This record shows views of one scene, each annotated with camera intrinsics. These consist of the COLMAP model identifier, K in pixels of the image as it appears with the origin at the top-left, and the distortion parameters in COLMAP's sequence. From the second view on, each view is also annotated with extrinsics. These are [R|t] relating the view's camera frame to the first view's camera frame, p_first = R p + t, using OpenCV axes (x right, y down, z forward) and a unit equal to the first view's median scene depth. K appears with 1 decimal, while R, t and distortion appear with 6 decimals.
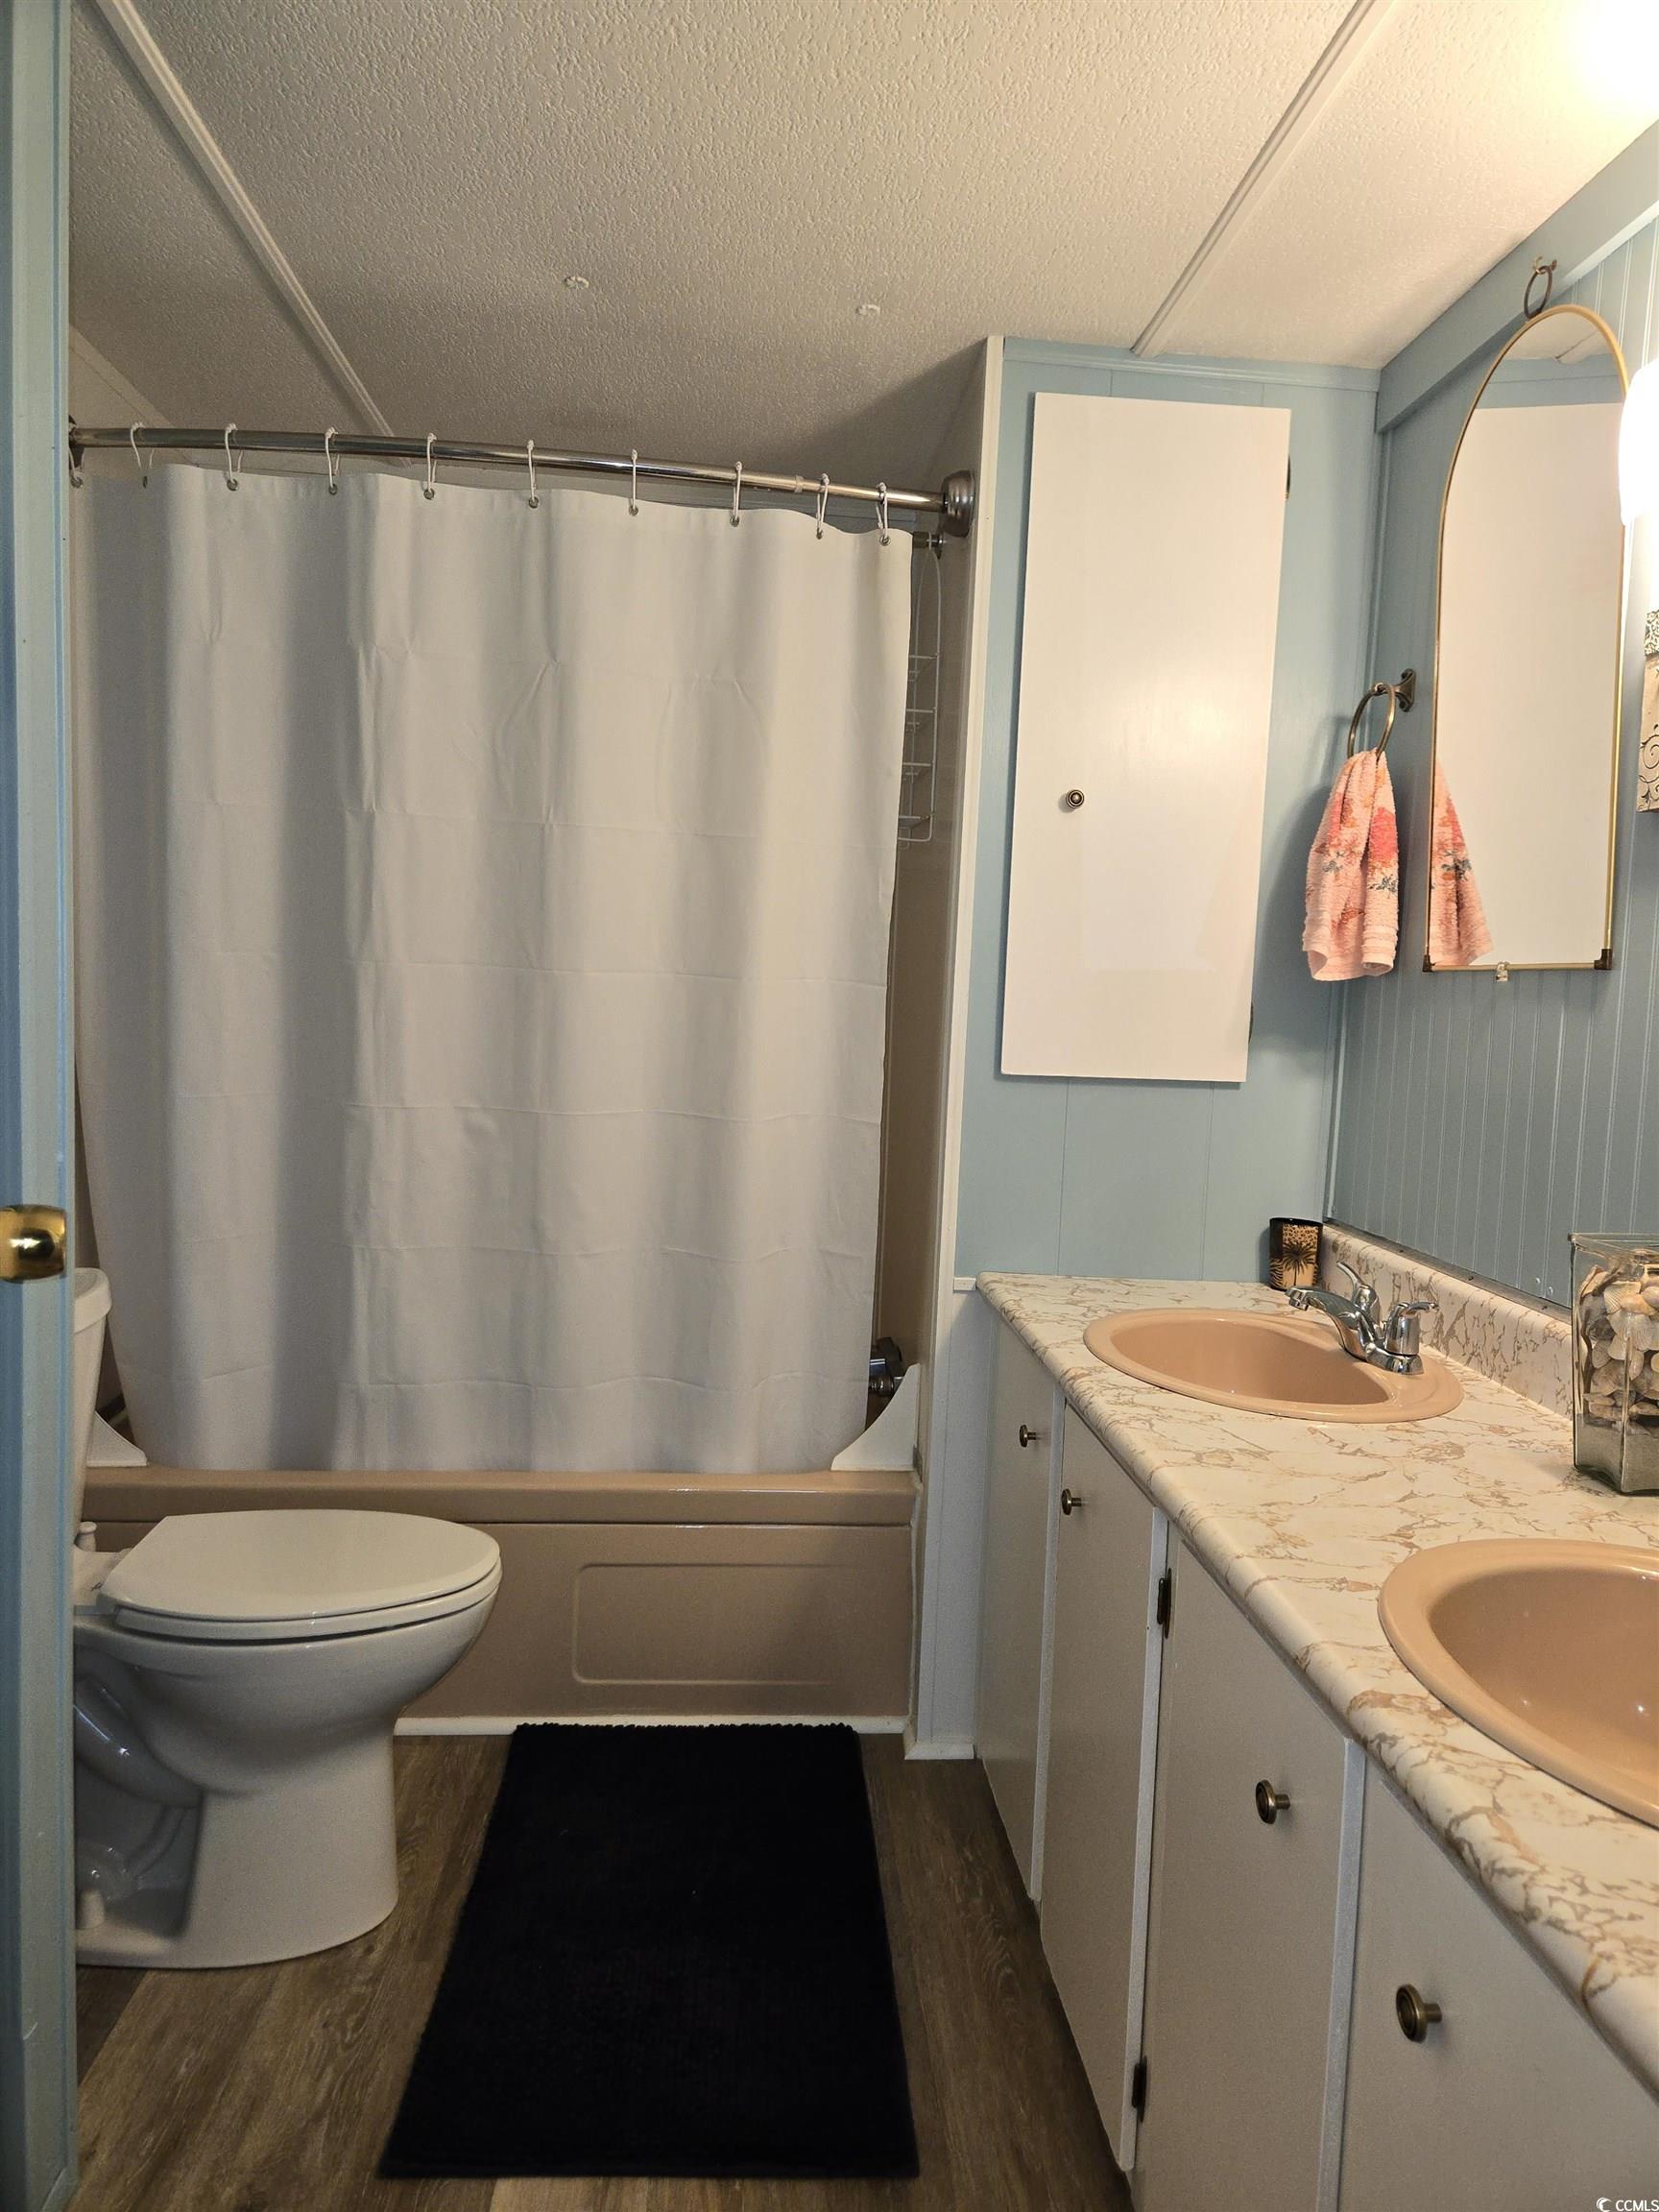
lens RADIAL K [[1472.2, 0, 828.1], [0, 1472.2, 1093.2], [0, 0, 1]] dist [0.078623, -0.078208]
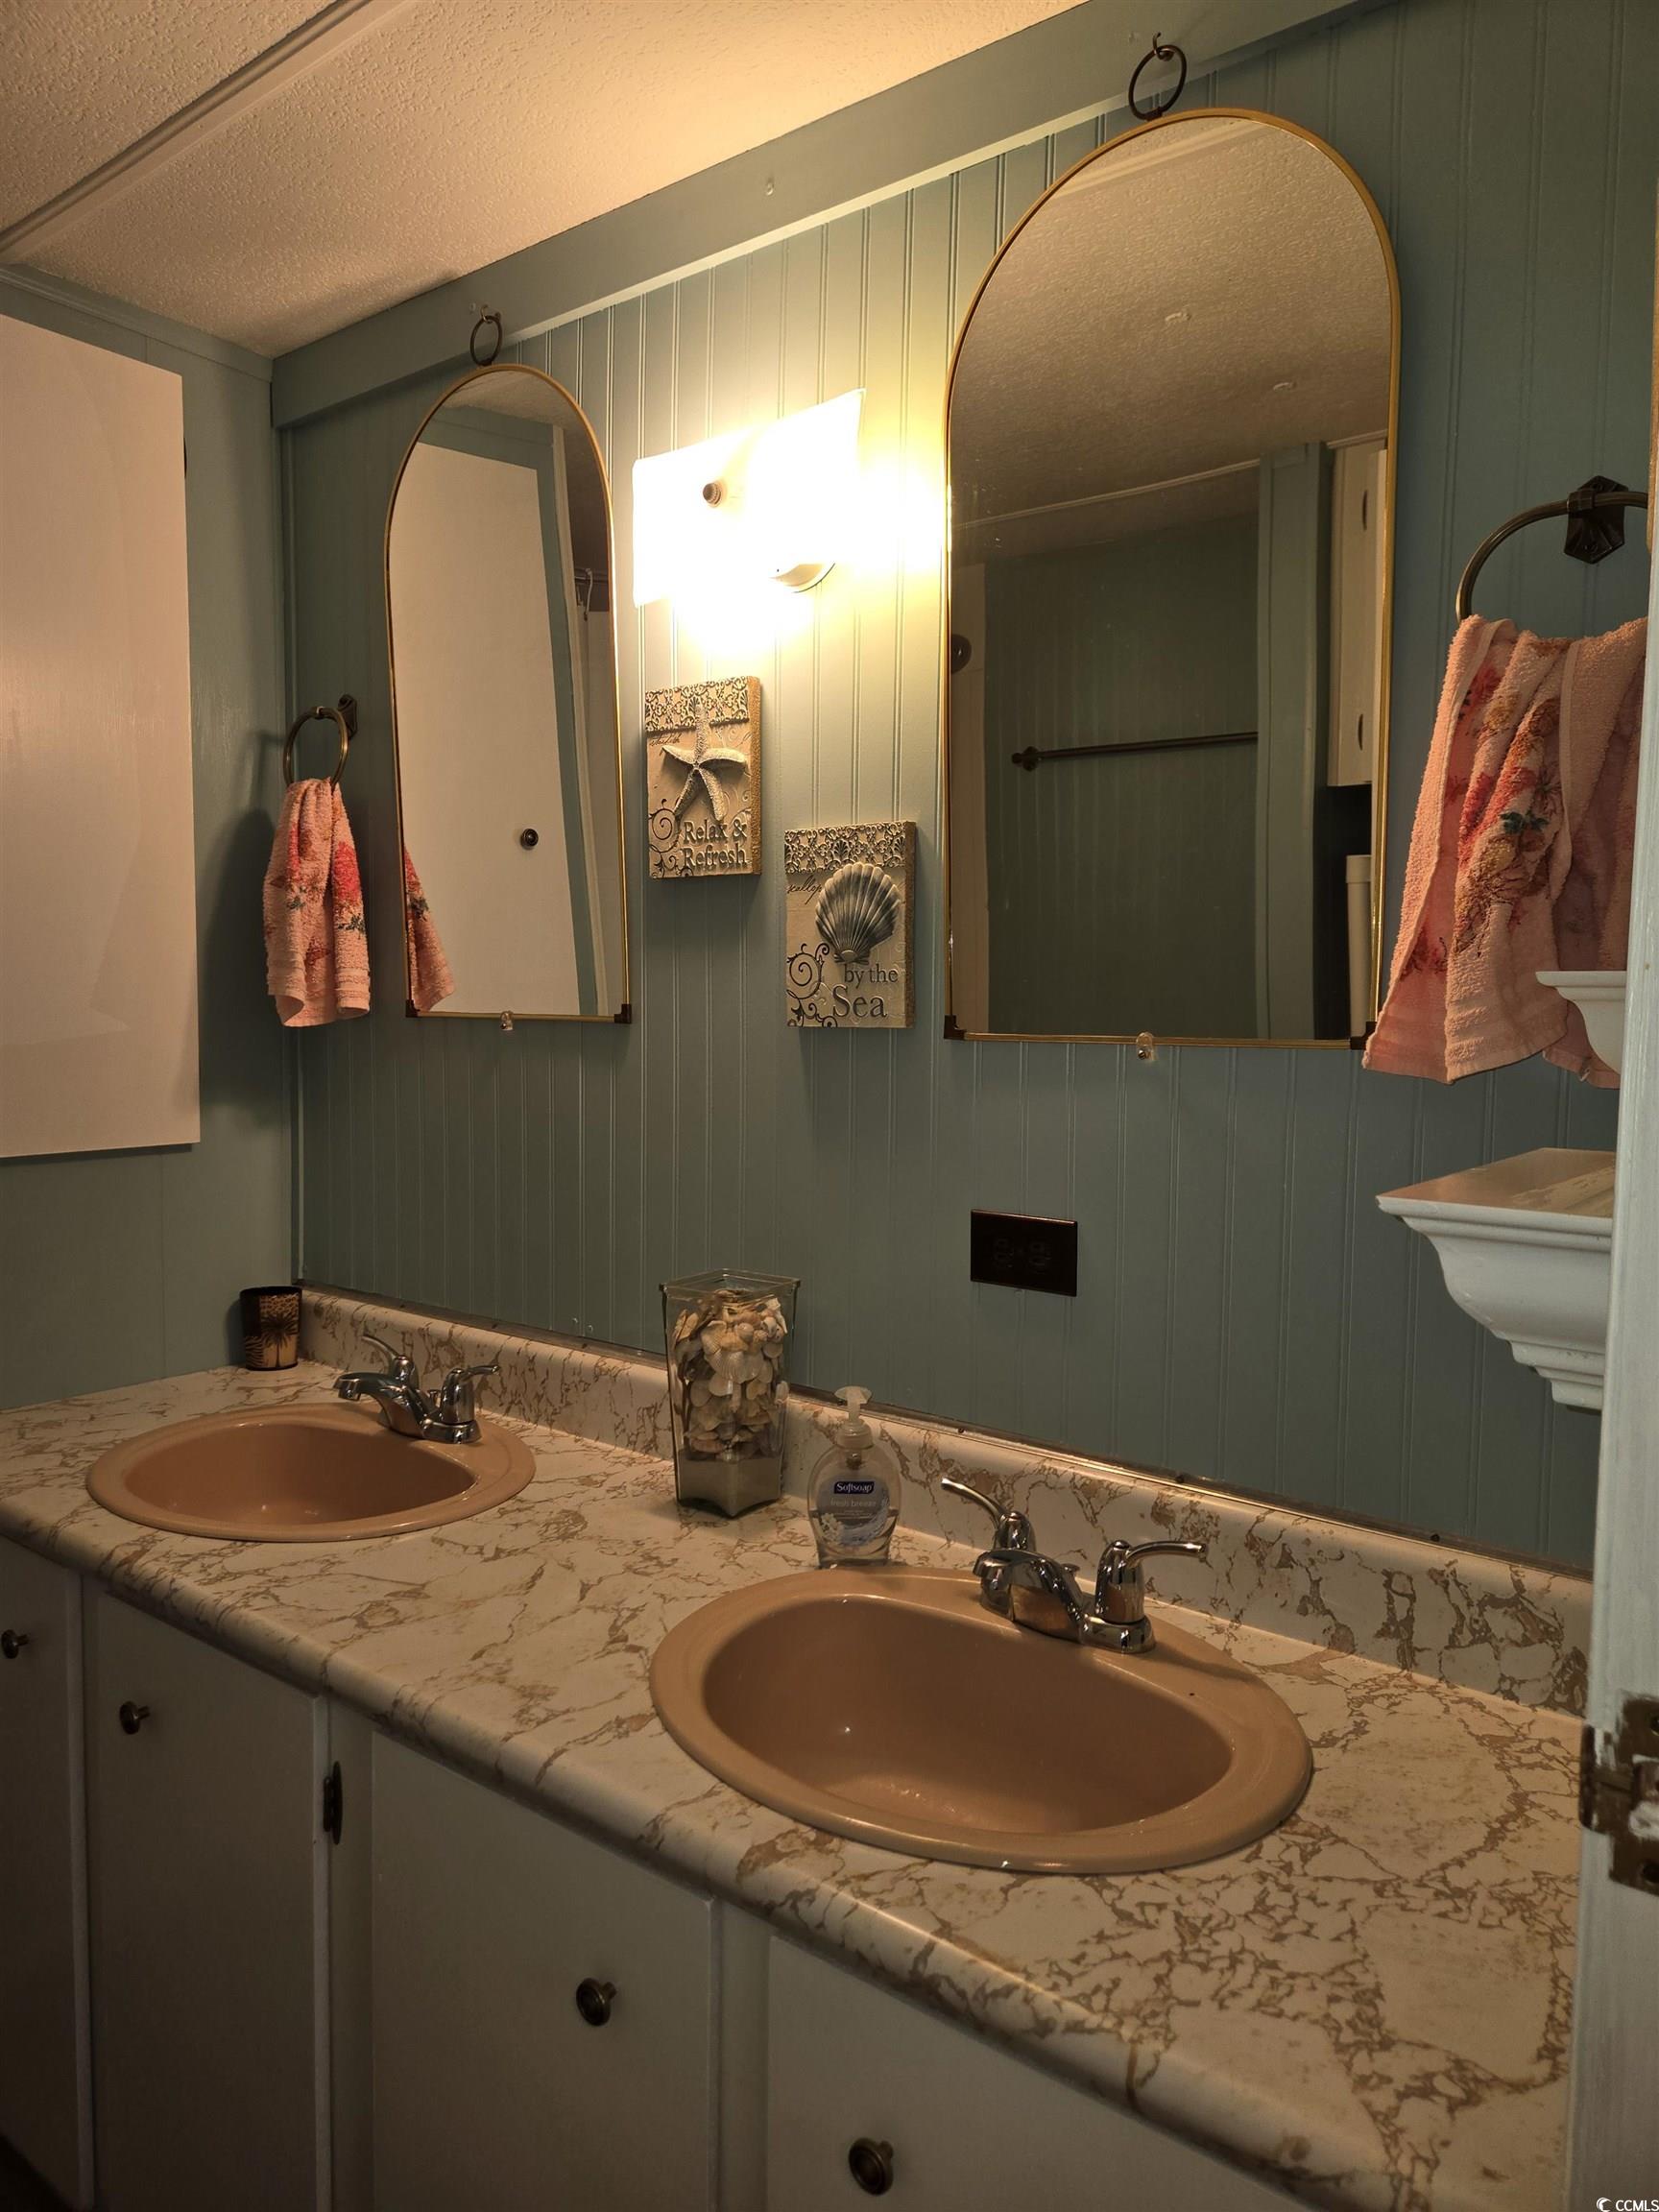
lens RADIAL K [[1472.2, 0, 828.1], [0, 1472.2, 1093.2], [0, 0, 1]] dist [0.078623, -0.078208]
pose [[0.672369, -0.081421, 0.735725, -0.155867], [0.071140, 0.996439, 0.045260, -0.069051], [-0.736790, 0.021908, 0.675767, 0.184326]]
